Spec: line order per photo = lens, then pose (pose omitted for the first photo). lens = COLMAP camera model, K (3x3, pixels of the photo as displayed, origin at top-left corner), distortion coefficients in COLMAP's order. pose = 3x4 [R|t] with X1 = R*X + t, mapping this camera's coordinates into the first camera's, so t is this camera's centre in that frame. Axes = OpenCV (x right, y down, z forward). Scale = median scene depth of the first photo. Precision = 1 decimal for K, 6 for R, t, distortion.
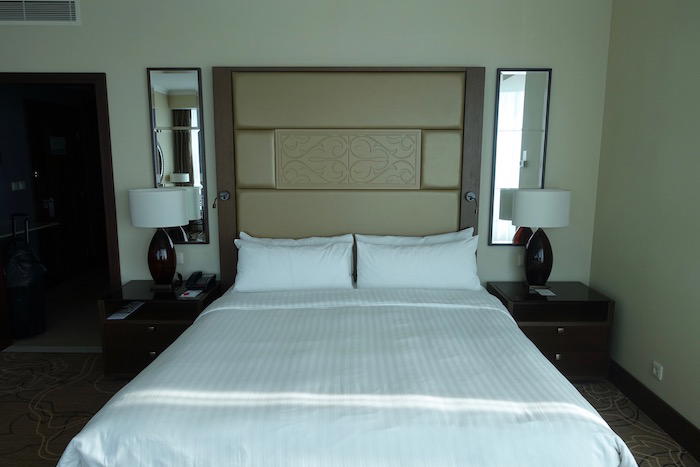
lens RADIAL K [[490.3, 0, 350.0], [0, 490.3, 233.5], [0, 0, 1]] dist [0.001946, -0.000459]
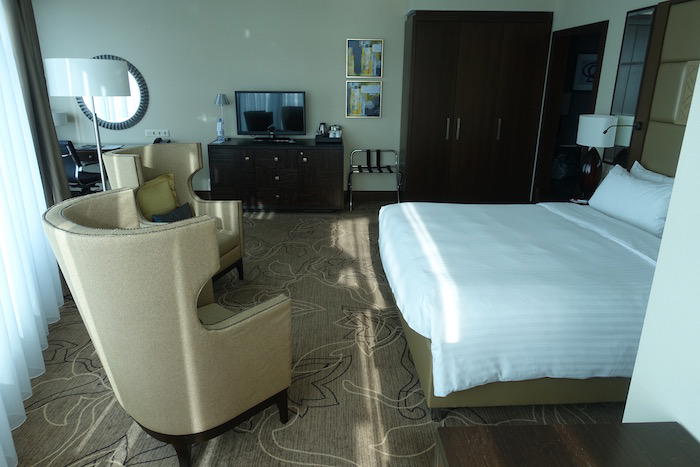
lens RADIAL K [[490.3, 0, 350.0], [0, 490.3, 233.5], [0, 0, 1]] dist [0.001946, -0.000459]
pose [[0.039564, 0.290966, -0.955915, 1.088614], [-0.164063, 0.945572, 0.281027, -0.068129], [0.985656, 0.145711, 0.085147, 0.399919]]
